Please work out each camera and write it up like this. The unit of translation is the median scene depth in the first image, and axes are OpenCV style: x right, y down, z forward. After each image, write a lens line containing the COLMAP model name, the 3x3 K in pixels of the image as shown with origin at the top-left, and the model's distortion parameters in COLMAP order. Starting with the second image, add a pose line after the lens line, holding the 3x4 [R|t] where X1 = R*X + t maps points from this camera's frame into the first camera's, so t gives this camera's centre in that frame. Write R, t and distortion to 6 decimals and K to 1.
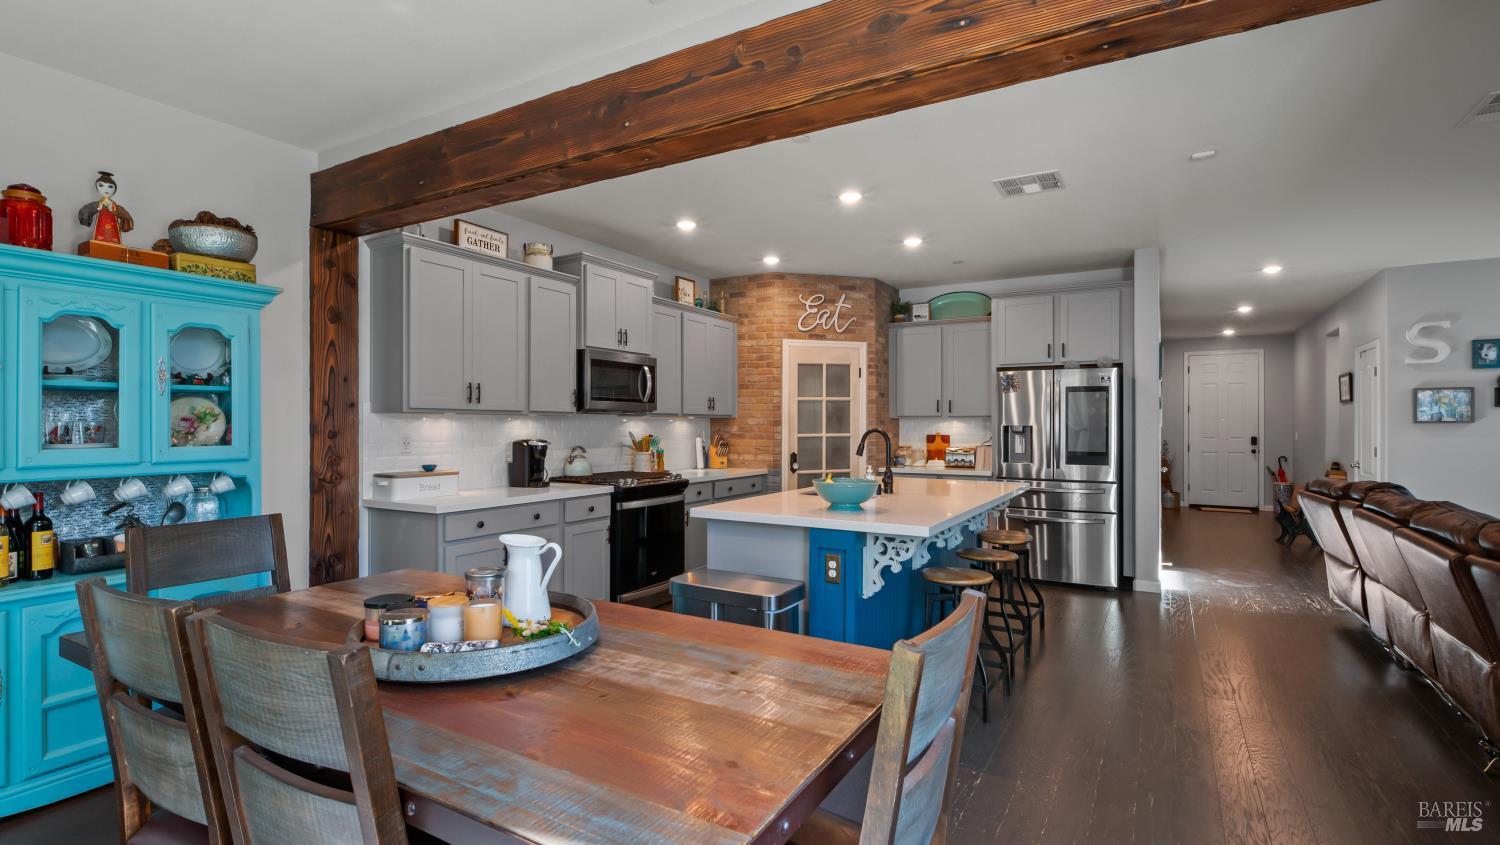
lens RADIAL K [[700.9, 0, 742.0], [0, 700.9, 422.1], [0, 0, 1]] dist [0.003571, -0.000114]
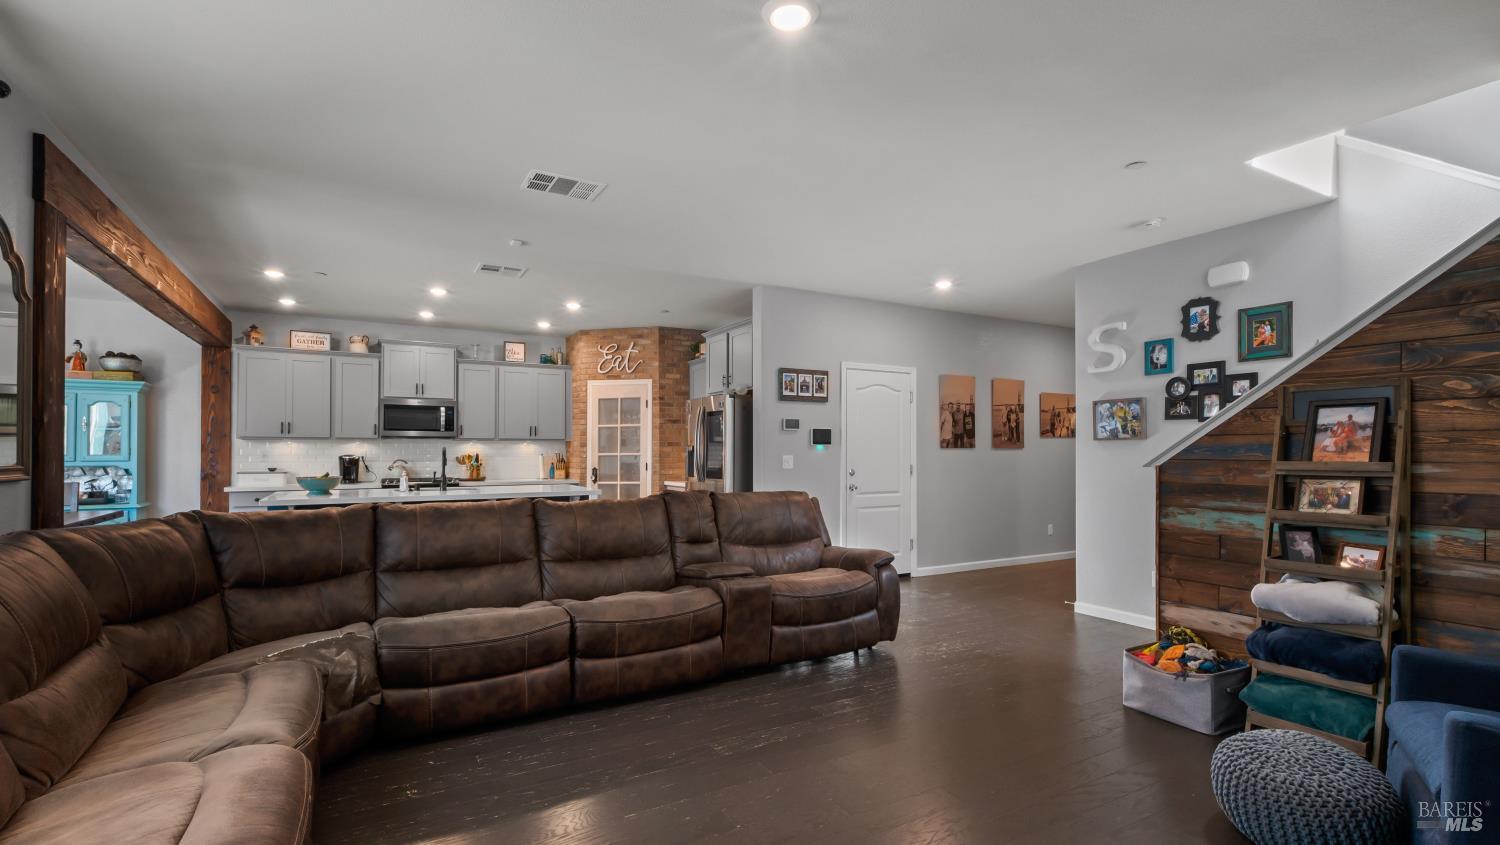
lens RADIAL K [[676.3, 0, 749.8], [0, 676.3, 427.4], [0, 0, 1]] dist [0.008801, -0.006767]
pose [[0.871207, -0.018547, -0.490566, 0.938052], [0.003367, 0.999488, -0.031808, 0.009854], [0.490905, 0.026060, 0.870823, 0.050894]]
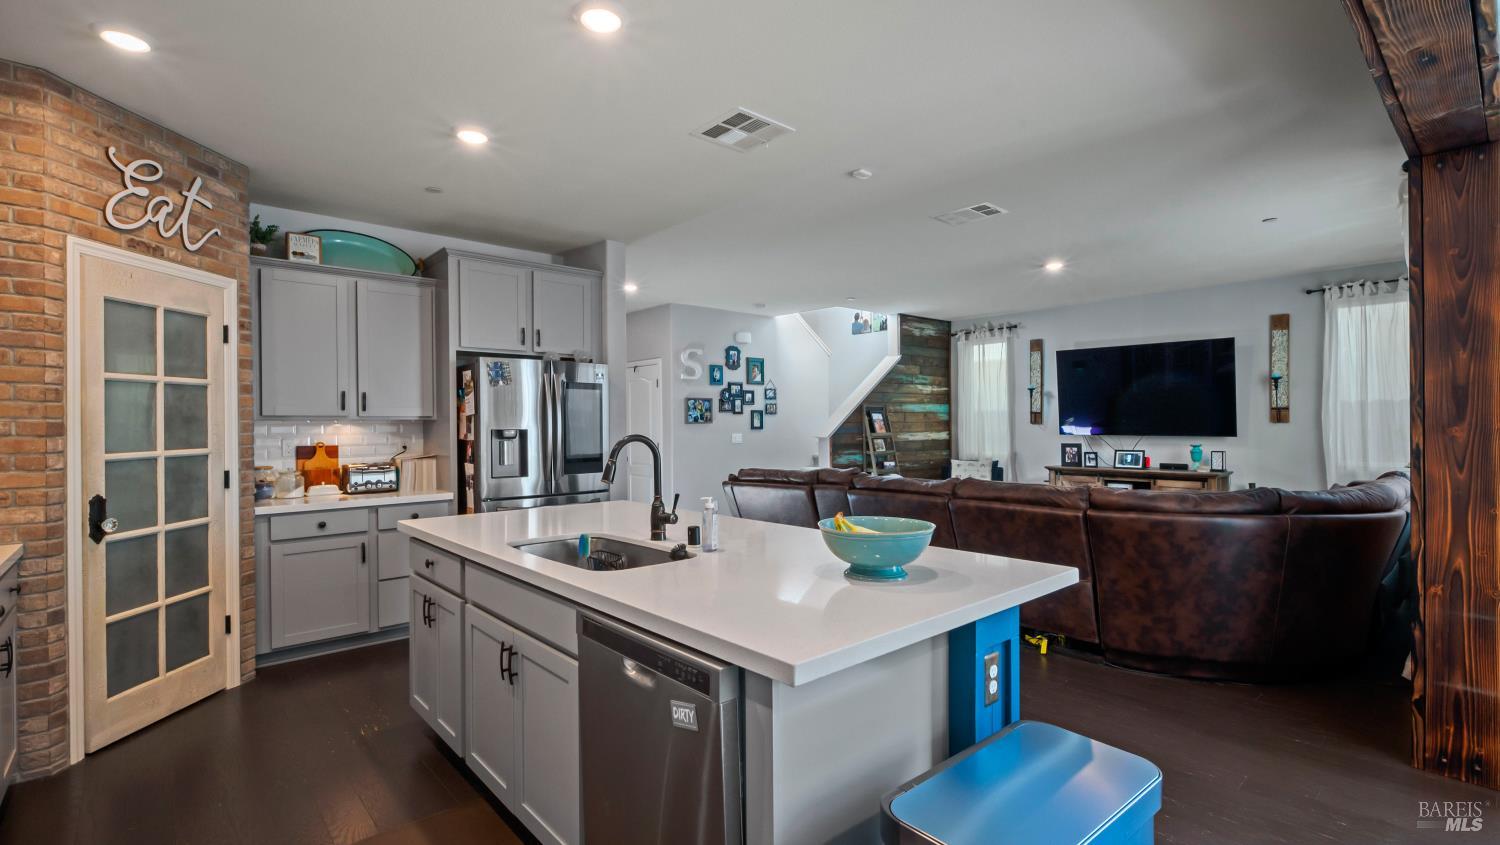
lens RADIAL K [[676.3, 0, 749.8], [0, 676.3, 427.4], [0, 0, 1]] dist [0.008801, -0.006767]
pose [[0.299959, -0.009176, 0.953908, -0.213179], [0.005777, 0.999953, 0.007803, -0.001225], [-0.953934, 0.003170, 0.299998, 0.475045]]
